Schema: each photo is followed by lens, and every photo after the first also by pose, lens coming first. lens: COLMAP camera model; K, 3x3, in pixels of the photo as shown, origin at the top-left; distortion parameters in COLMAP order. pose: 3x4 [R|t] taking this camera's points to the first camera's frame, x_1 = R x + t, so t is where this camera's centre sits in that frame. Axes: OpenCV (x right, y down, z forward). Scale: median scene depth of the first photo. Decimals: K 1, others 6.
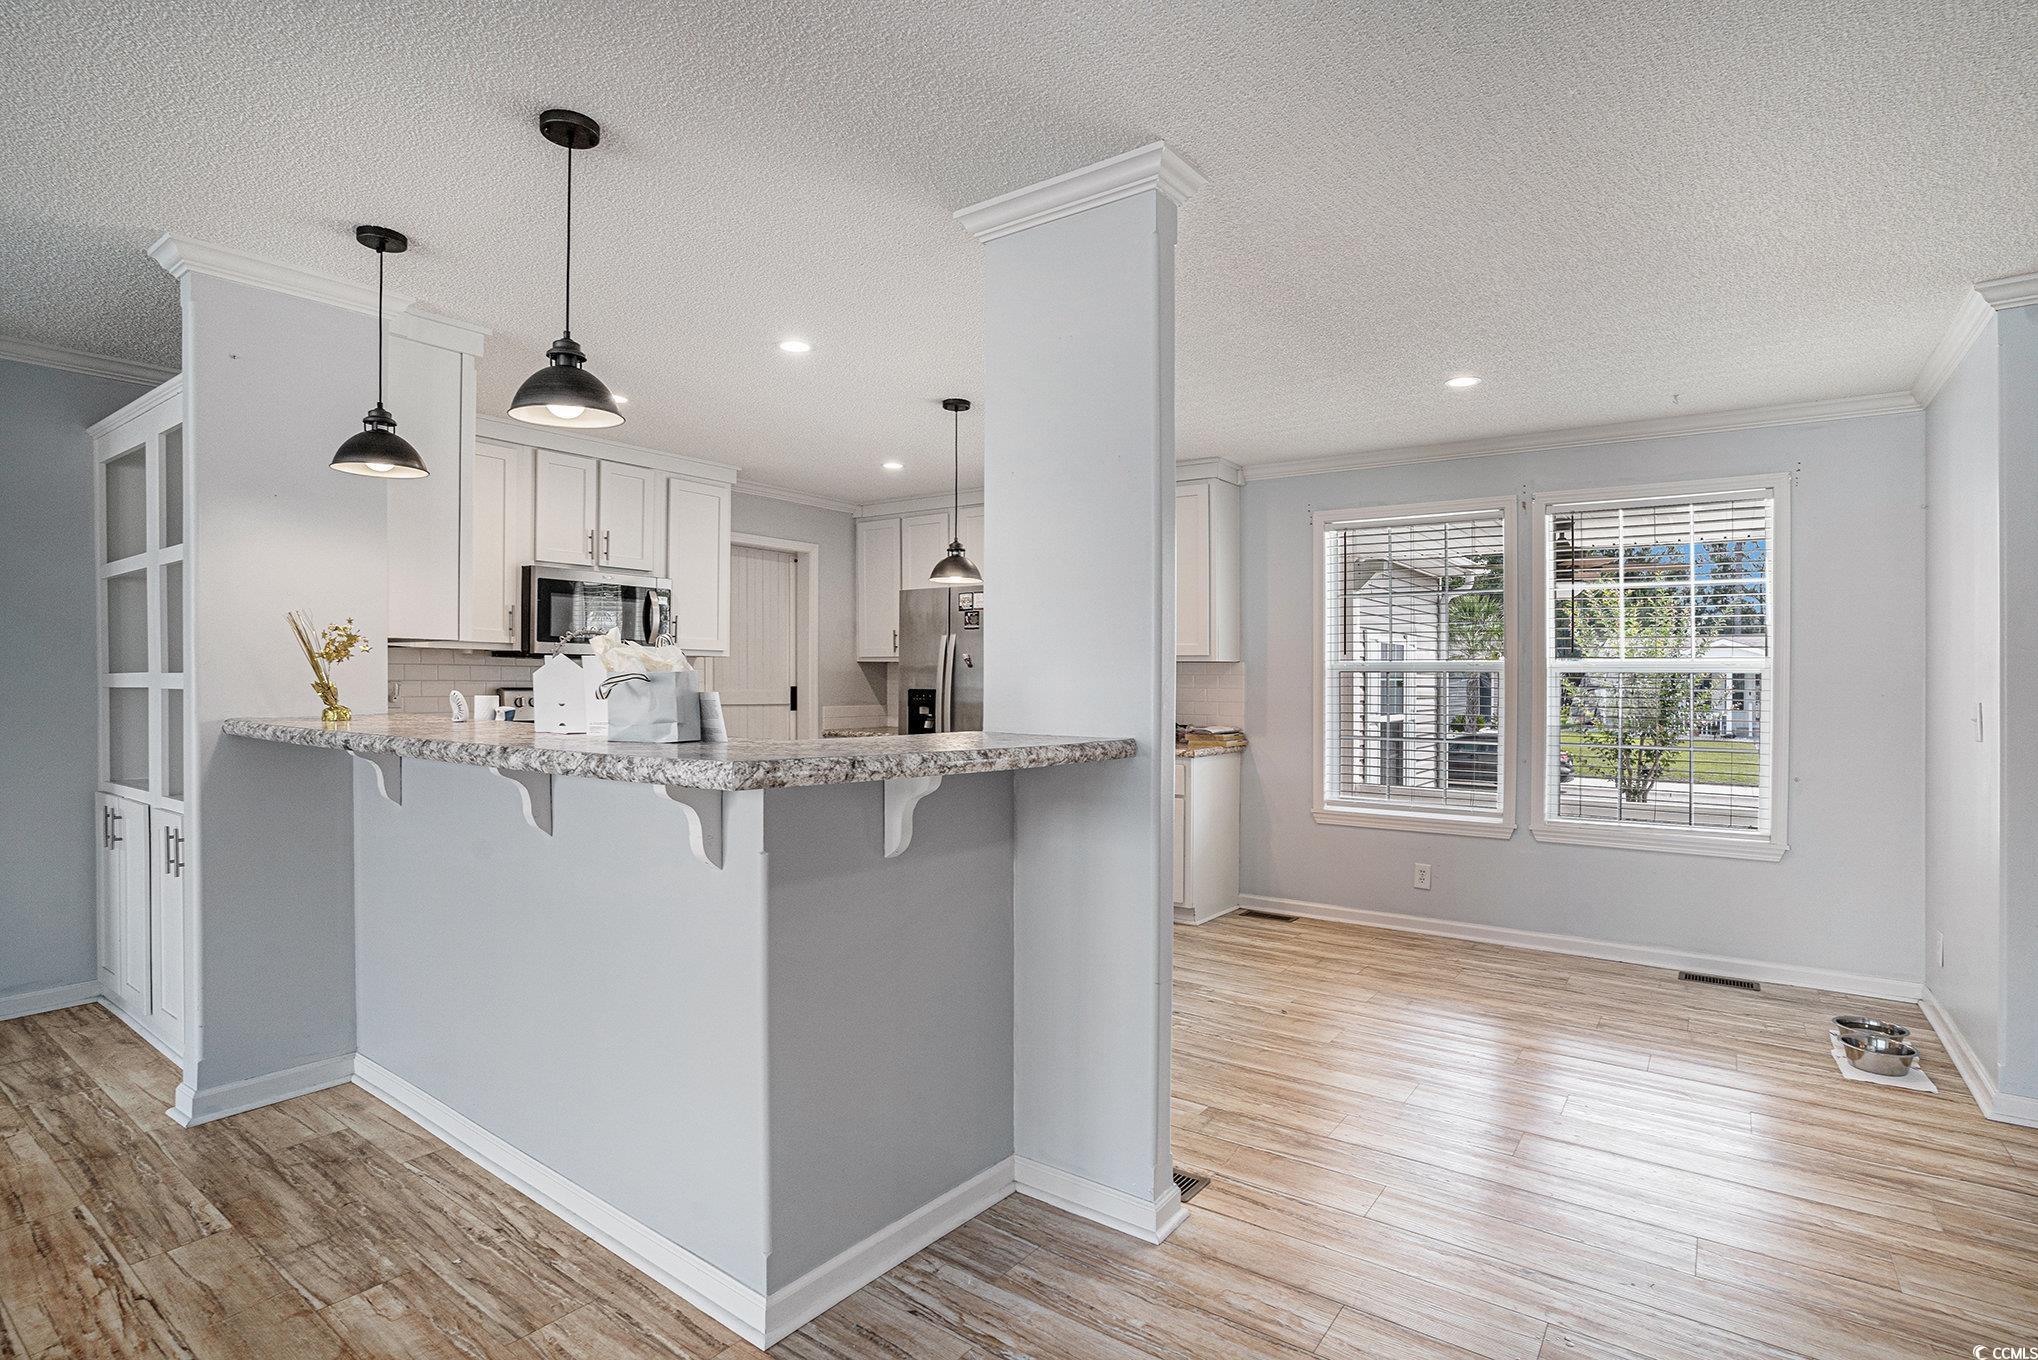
lens RADIAL K [[996.3, 0, 1023.8], [0, 996.3, 678.1], [0, 0, 1]] dist [-0.045699, 0.017502]
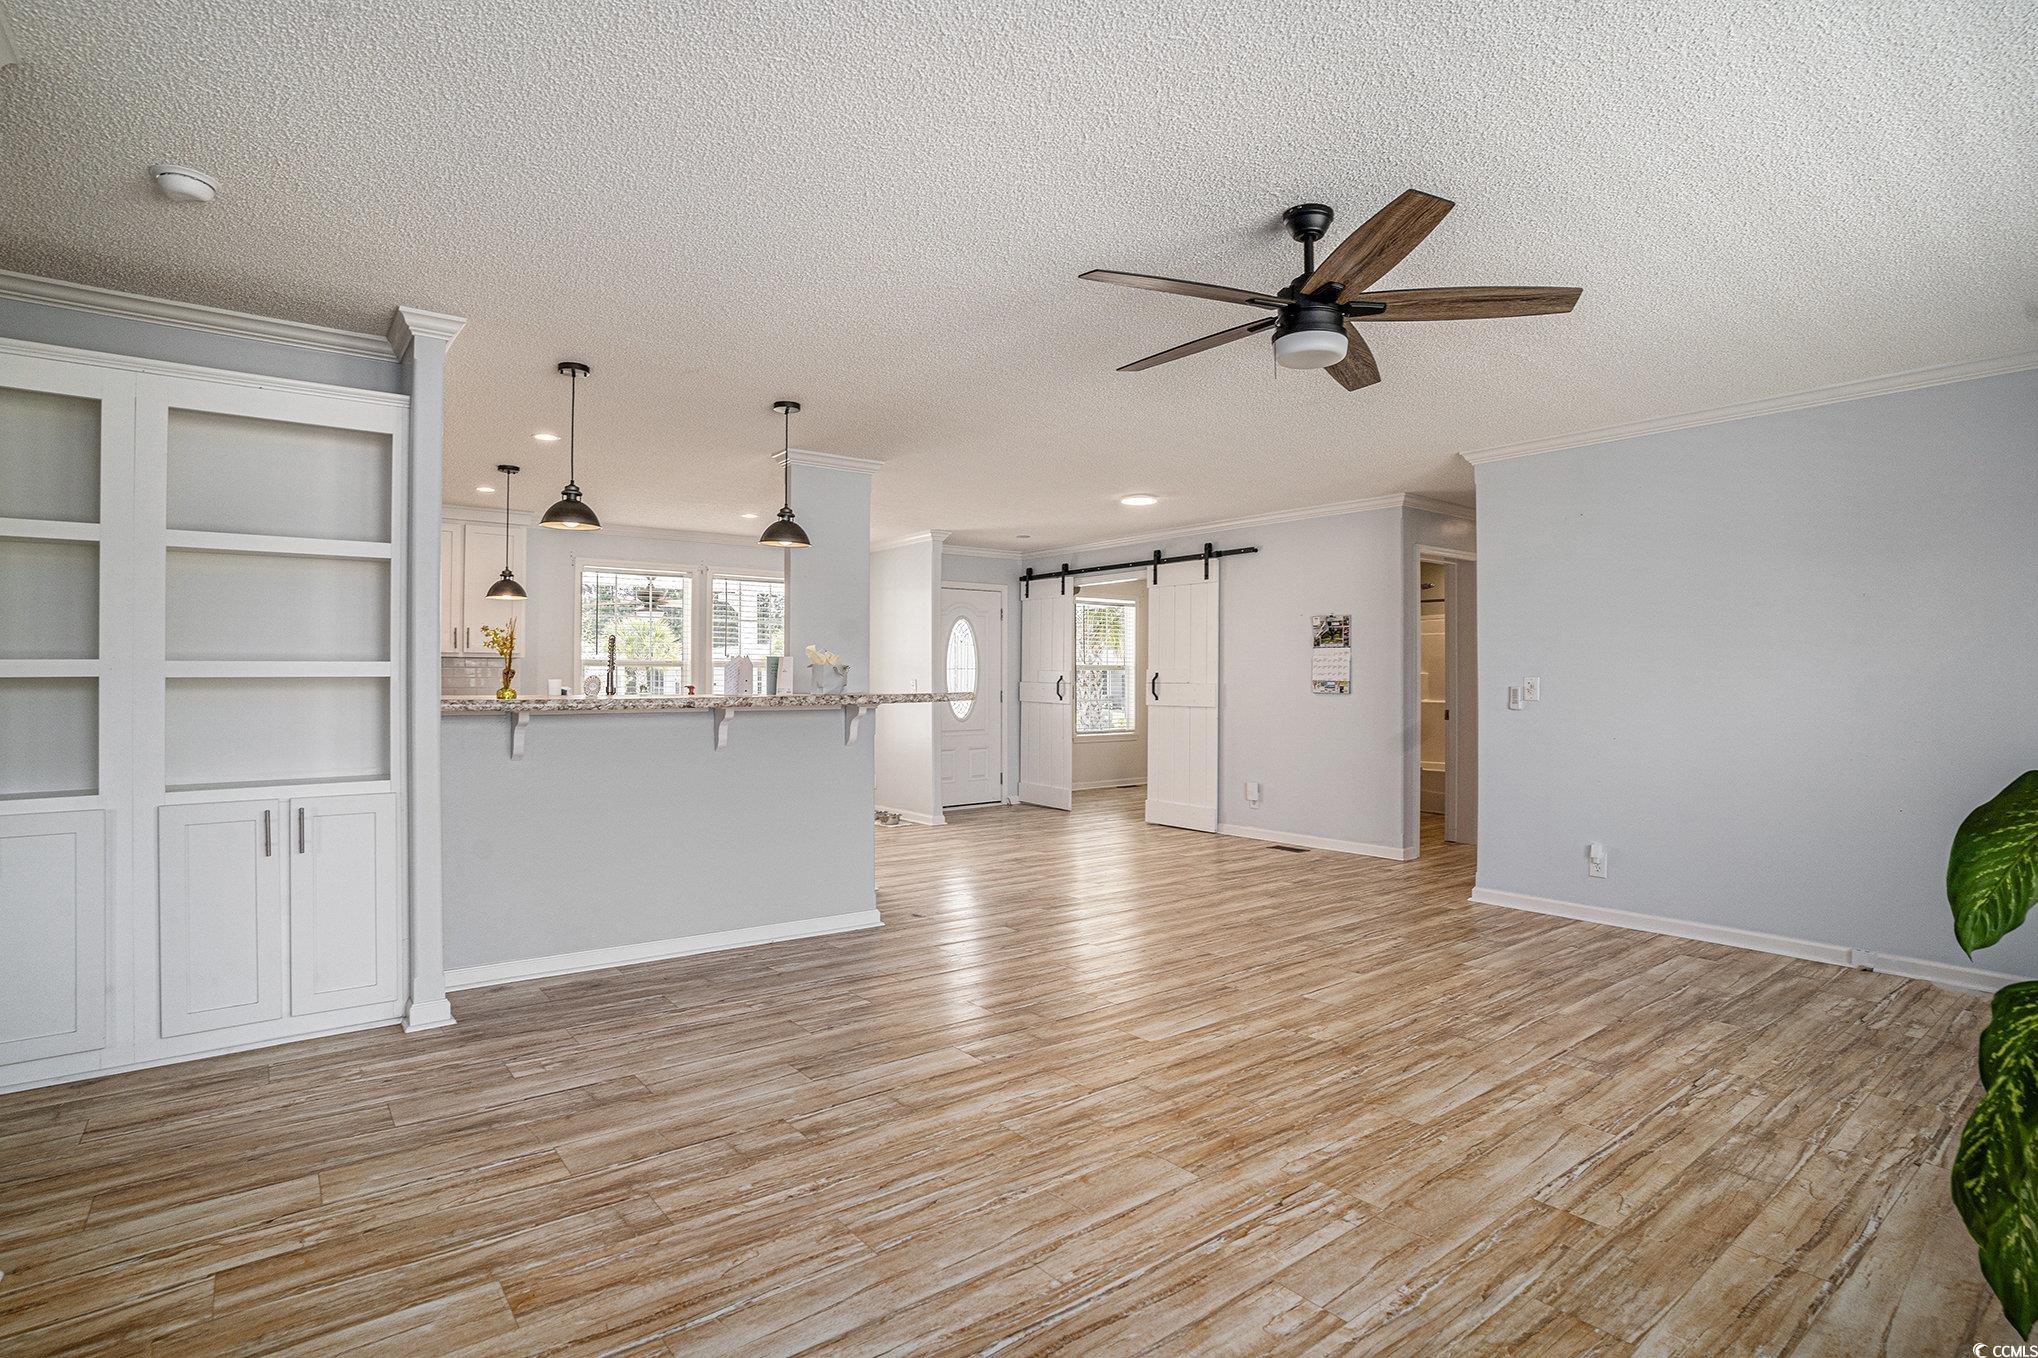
lens RADIAL K [[1011.4, 0, 1012.2], [0, 1011.4, 667.6], [0, 0, 1]] dist [-0.076381, 0.030852]
pose [[0.280494, 0.003465, 0.959850, -1.662990], [0.000598, 0.999993, -0.003785, 0.004865], [-0.959856, 0.001635, 0.280490, -0.049513]]
